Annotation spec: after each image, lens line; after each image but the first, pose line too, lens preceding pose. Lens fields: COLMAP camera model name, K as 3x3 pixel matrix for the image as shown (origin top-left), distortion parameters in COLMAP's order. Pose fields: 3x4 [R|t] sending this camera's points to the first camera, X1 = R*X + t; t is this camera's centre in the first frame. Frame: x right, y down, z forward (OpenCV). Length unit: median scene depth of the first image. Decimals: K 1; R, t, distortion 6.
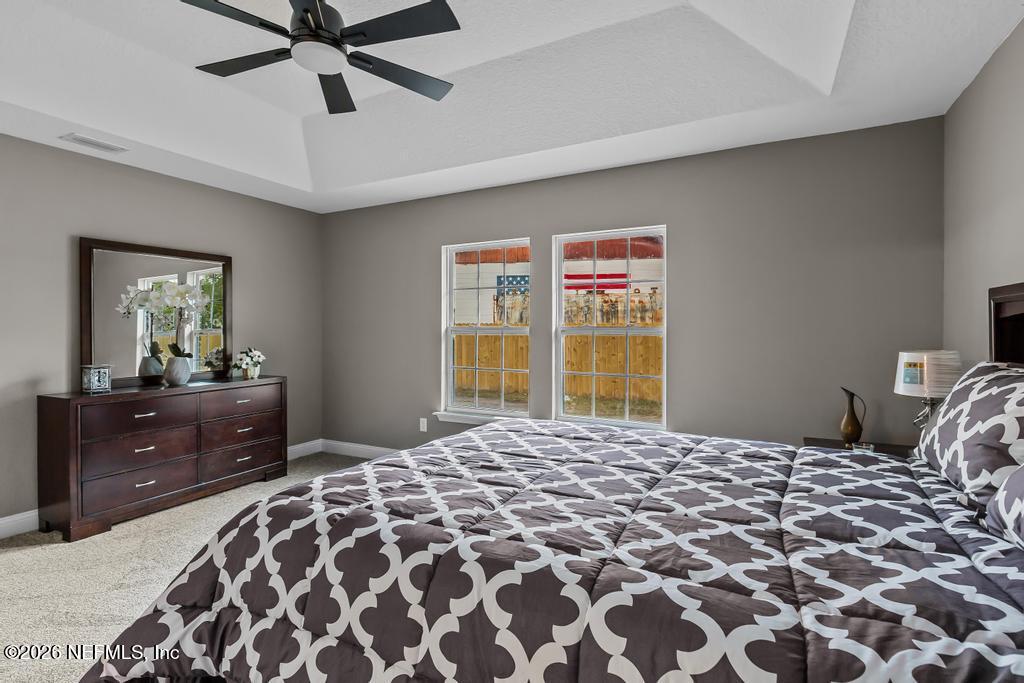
lens RADIAL K [[495.4, 0, 513.1], [0, 495.4, 315.4], [0, 0, 1]] dist [0.002694, 0.000135]
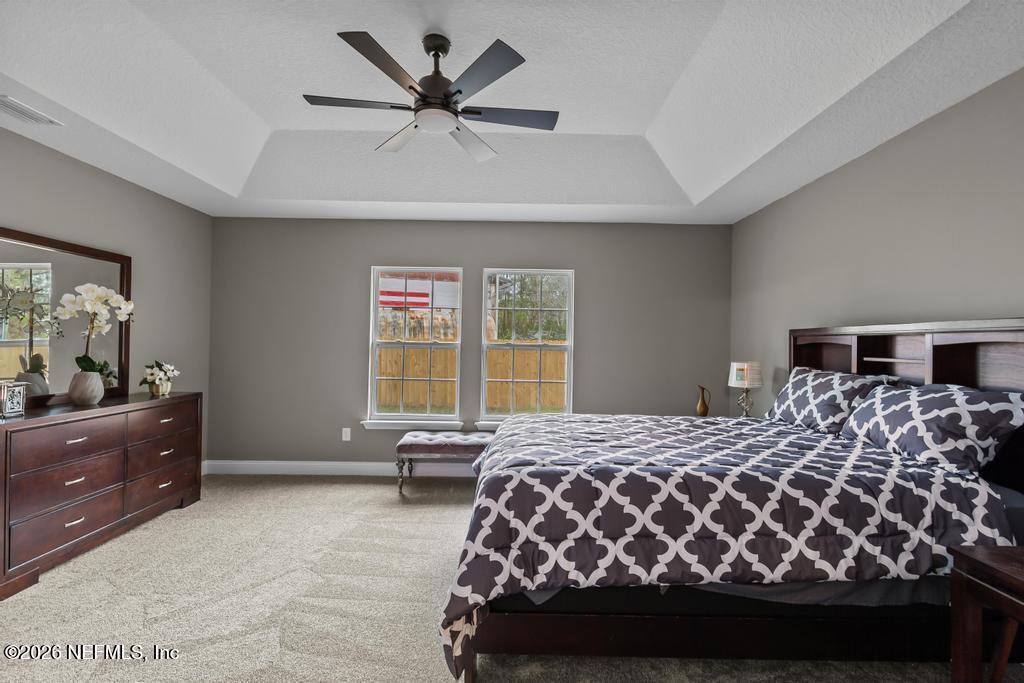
lens RADIAL K [[470.3, 0, 513.6], [0, 470.3, 319.4], [0, 0, 1]] dist [0.000141, -0.000388]
pose [[0.881903, 0.038857, 0.469826, -0.383966], [-0.028576, 0.999171, -0.028997, -0.003982], [-0.470563, 0.012147, 0.882283, -0.054194]]
